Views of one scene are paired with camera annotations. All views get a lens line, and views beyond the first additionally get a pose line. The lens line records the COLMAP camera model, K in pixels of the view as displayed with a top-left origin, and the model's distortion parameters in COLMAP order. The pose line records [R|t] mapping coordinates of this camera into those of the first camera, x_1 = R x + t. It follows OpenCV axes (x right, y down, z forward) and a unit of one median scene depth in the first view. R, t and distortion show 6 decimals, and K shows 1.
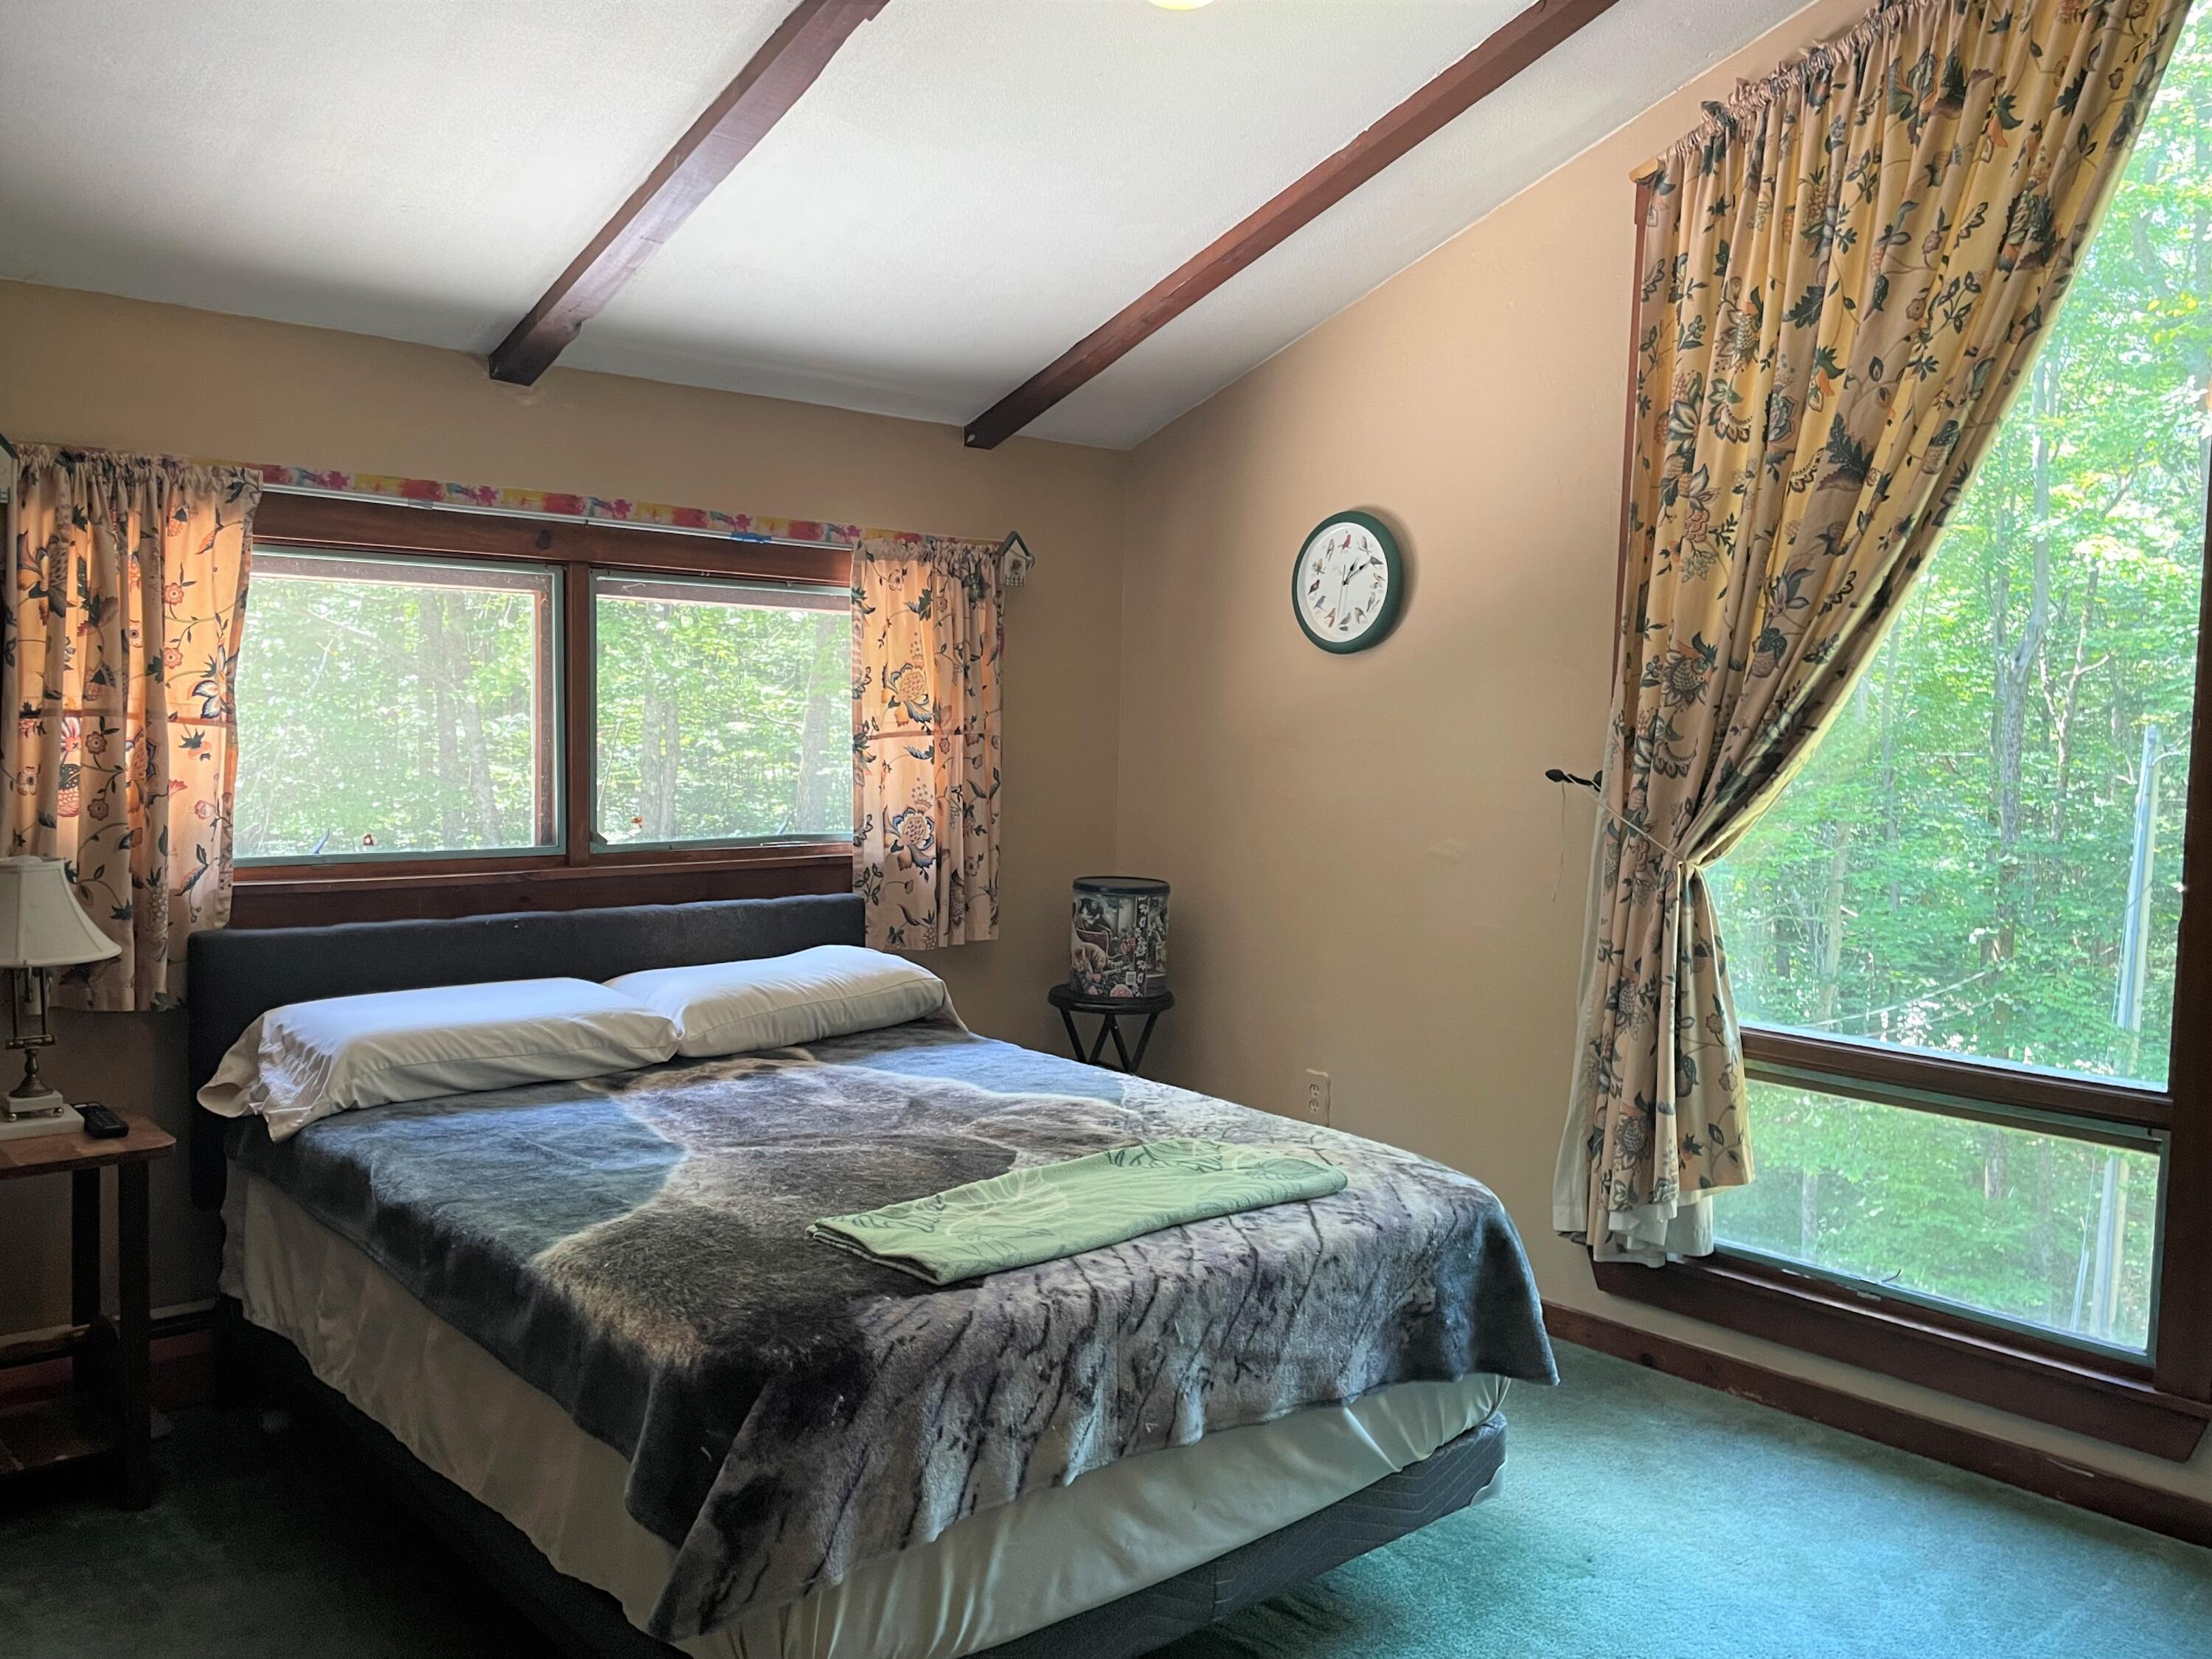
lens RADIAL K [[1787.9, 0, 1110.8], [0, 1787.9, 844.5], [0, 0, 1]] dist [0.087763, -0.116069]
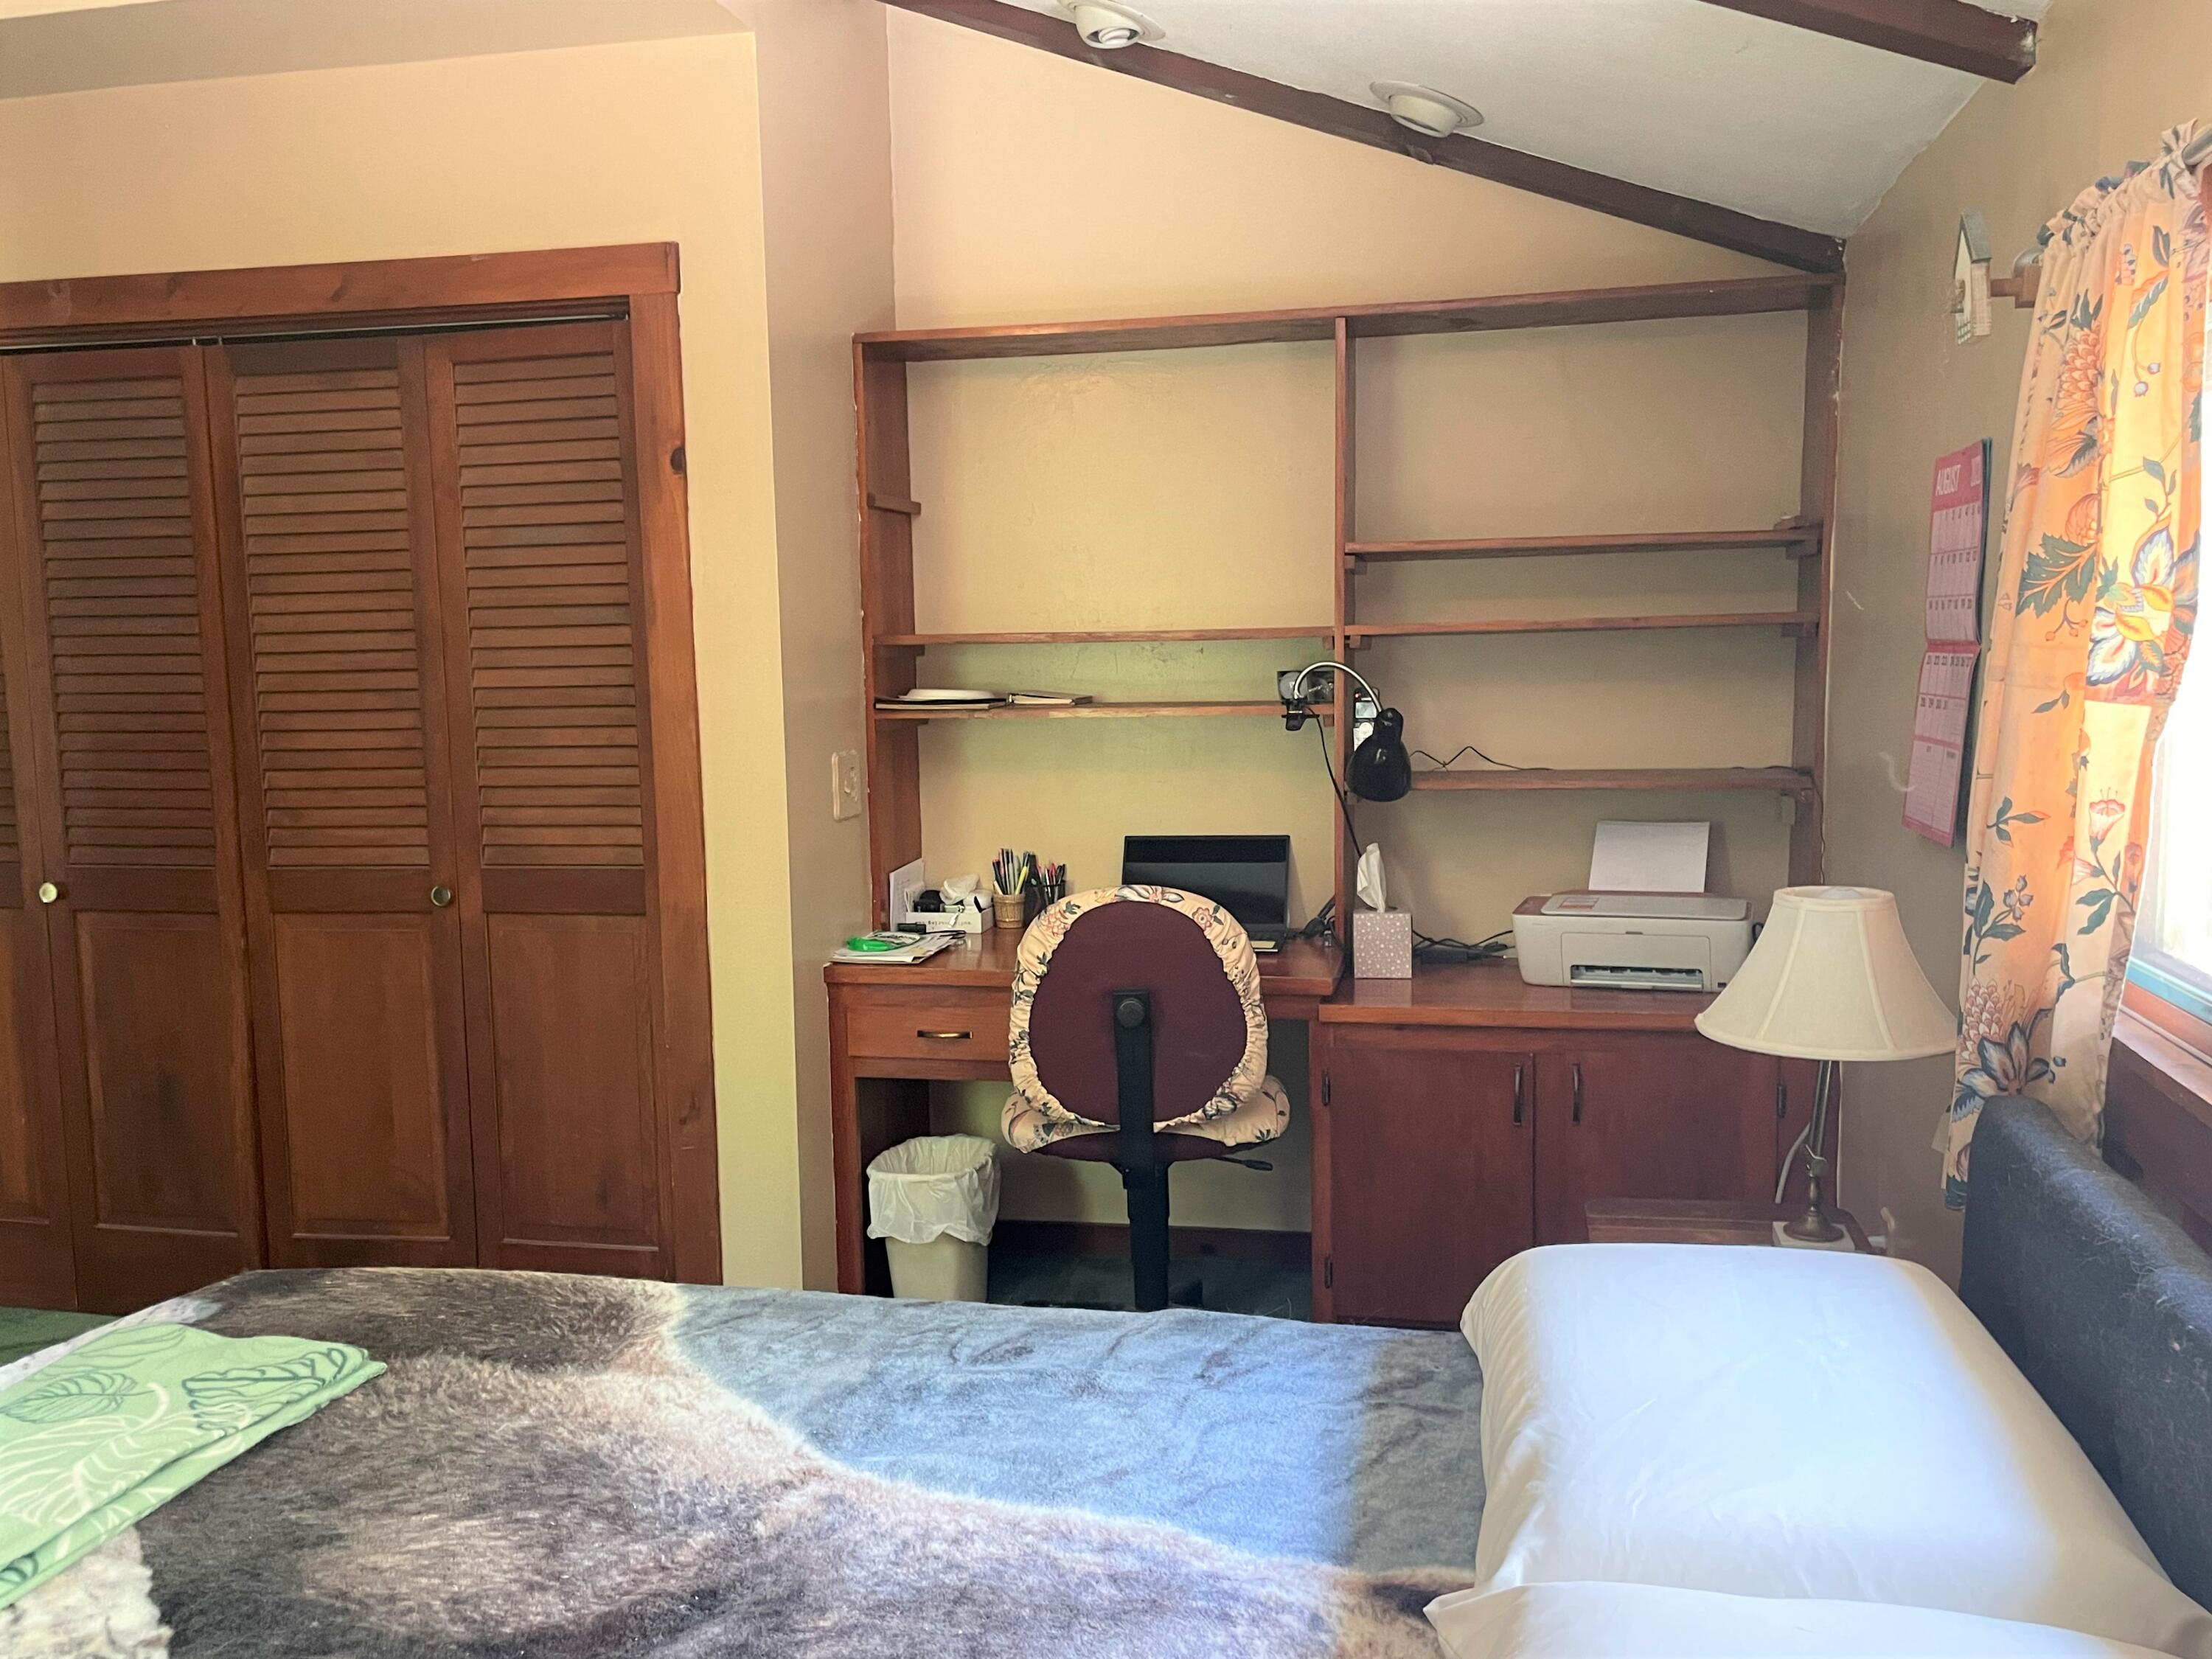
lens RADIAL K [[1787.9, 0, 1110.8], [0, 1787.9, 844.5], [0, 0, 1]] dist [0.087763, -0.116069]
pose [[-0.817983, 0.049169, -0.573138, 0.003794], [-0.045947, 0.987572, 0.150299, -0.097241], [0.573405, 0.149276, -0.805558, 1.369109]]
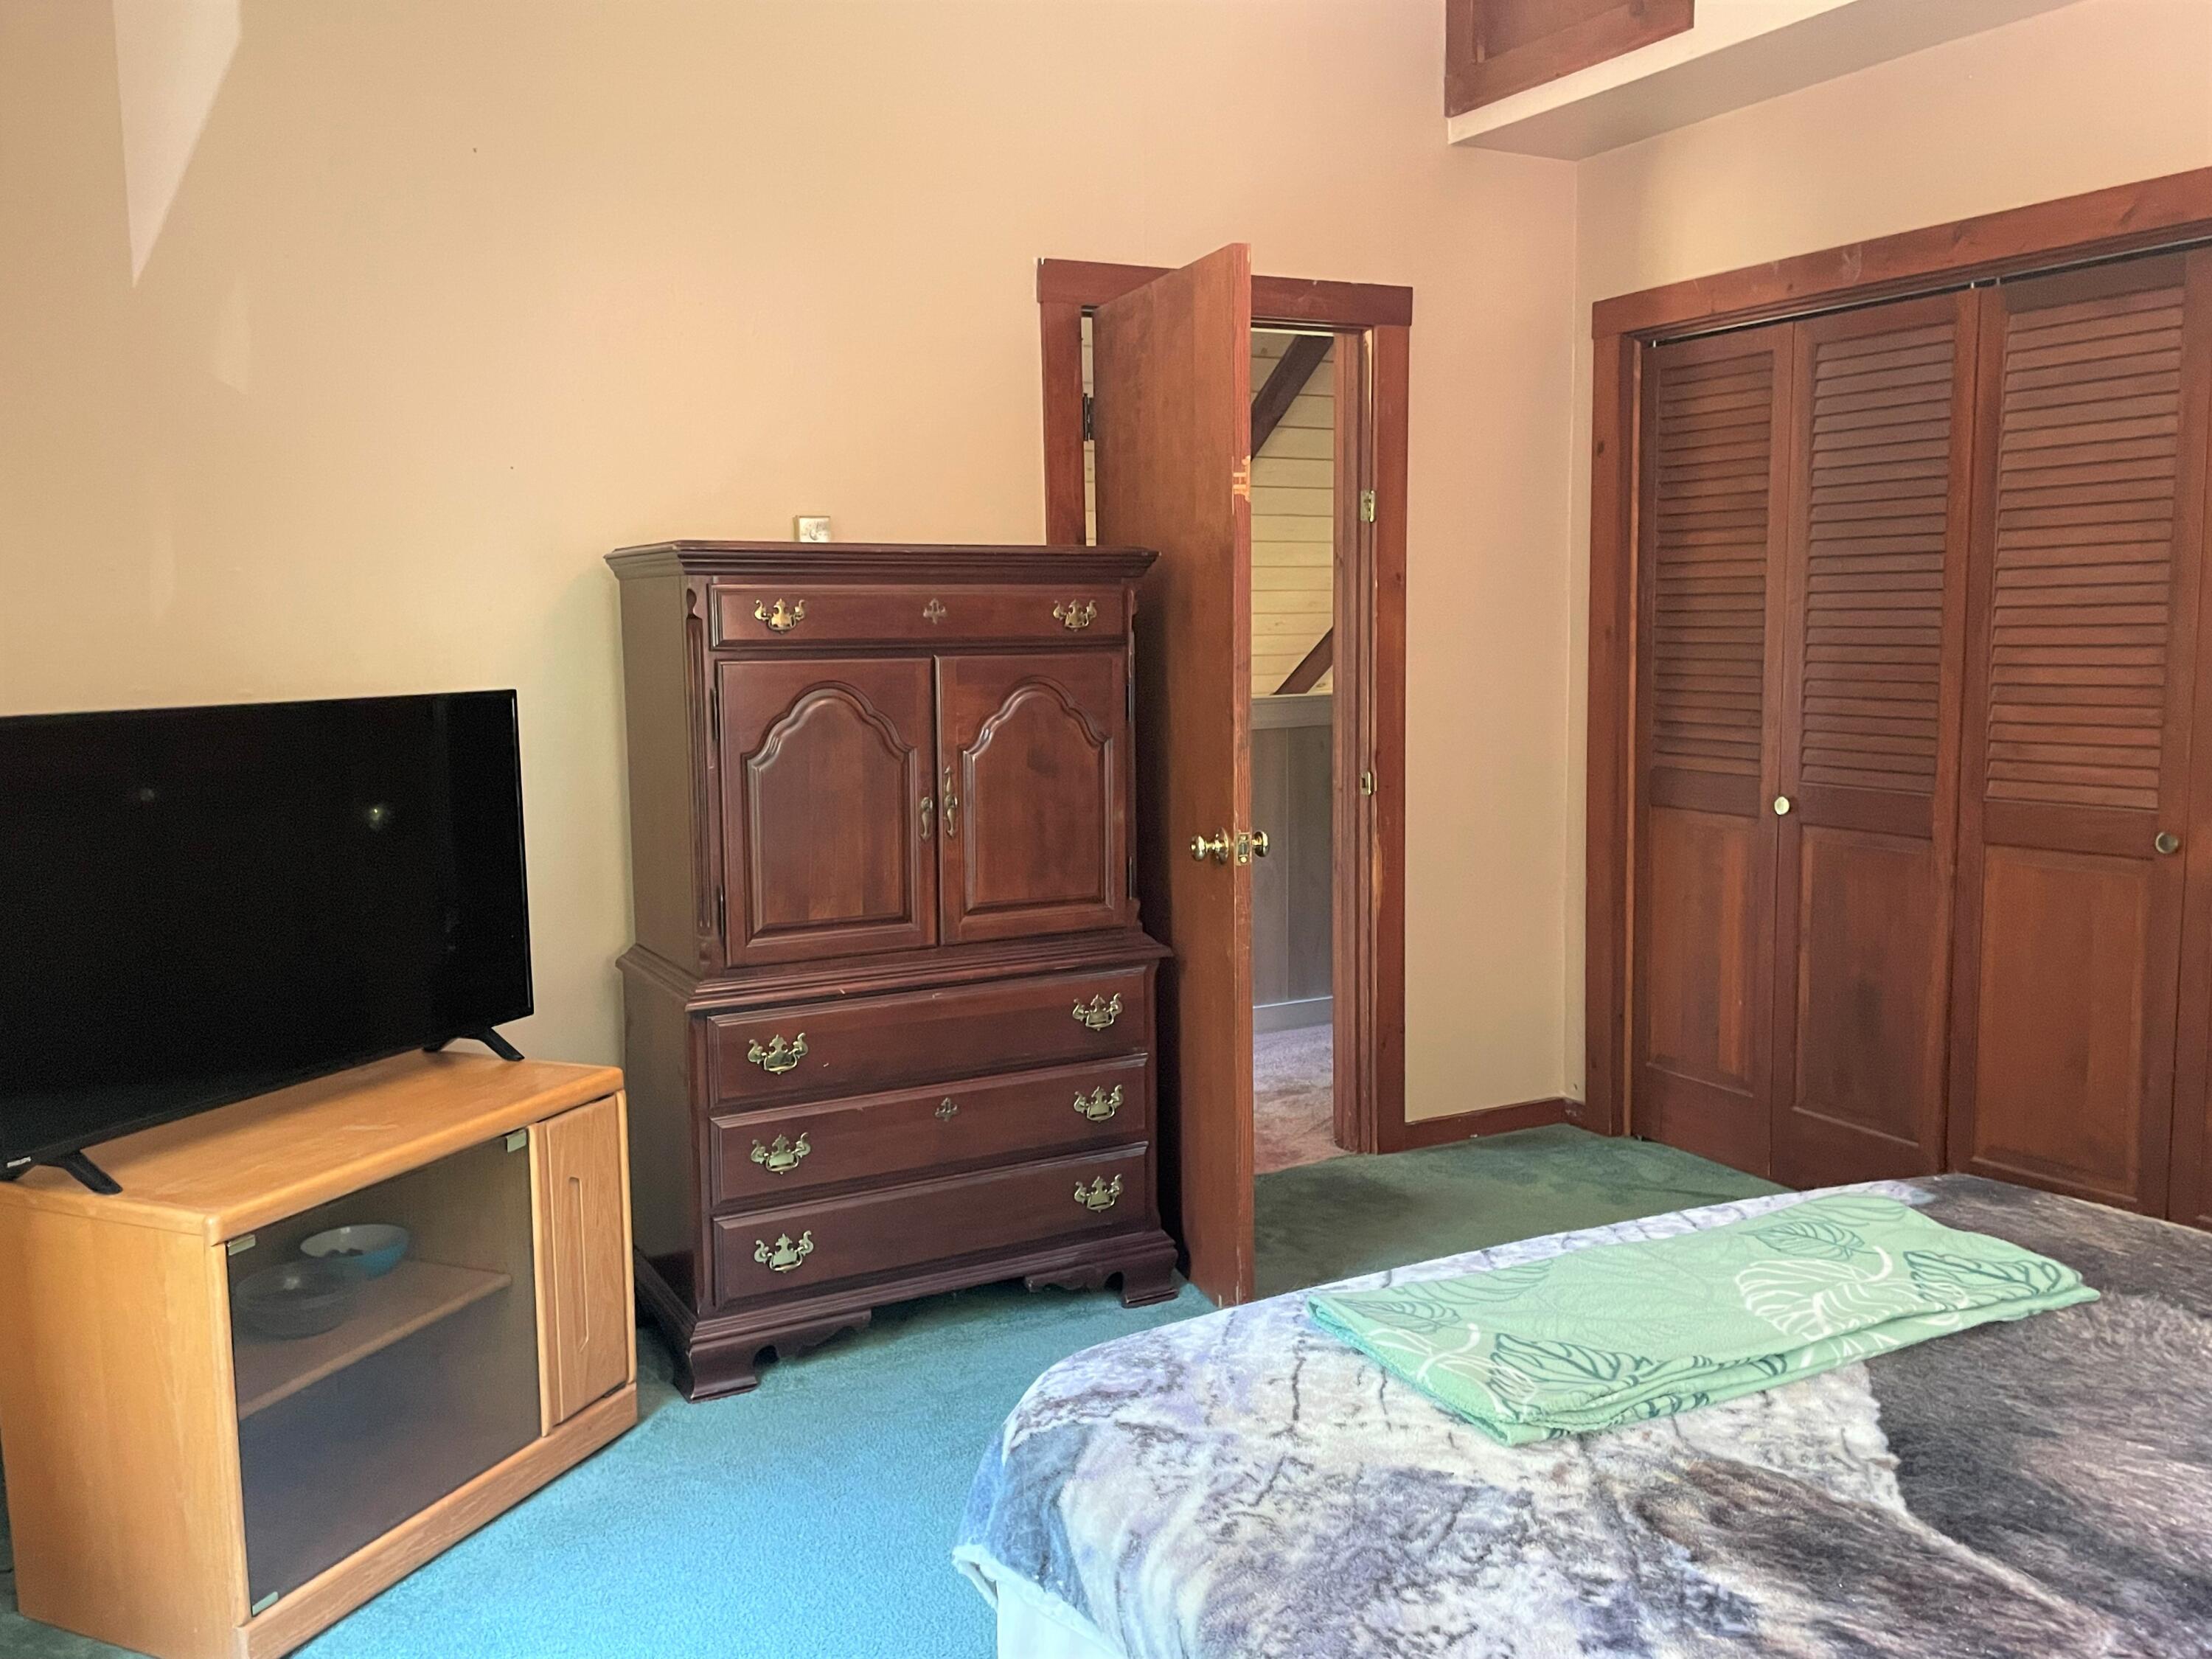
lens RADIAL K [[1787.9, 0, 1110.8], [0, 1787.9, 844.5], [0, 0, 1]] dist [0.087763, -0.116069]
pose [[-0.967302, -0.040261, 0.250412, 0.038006], [0.011112, 0.979644, 0.200433, -0.098338], [-0.253384, 0.196662, -0.947164, 1.403135]]
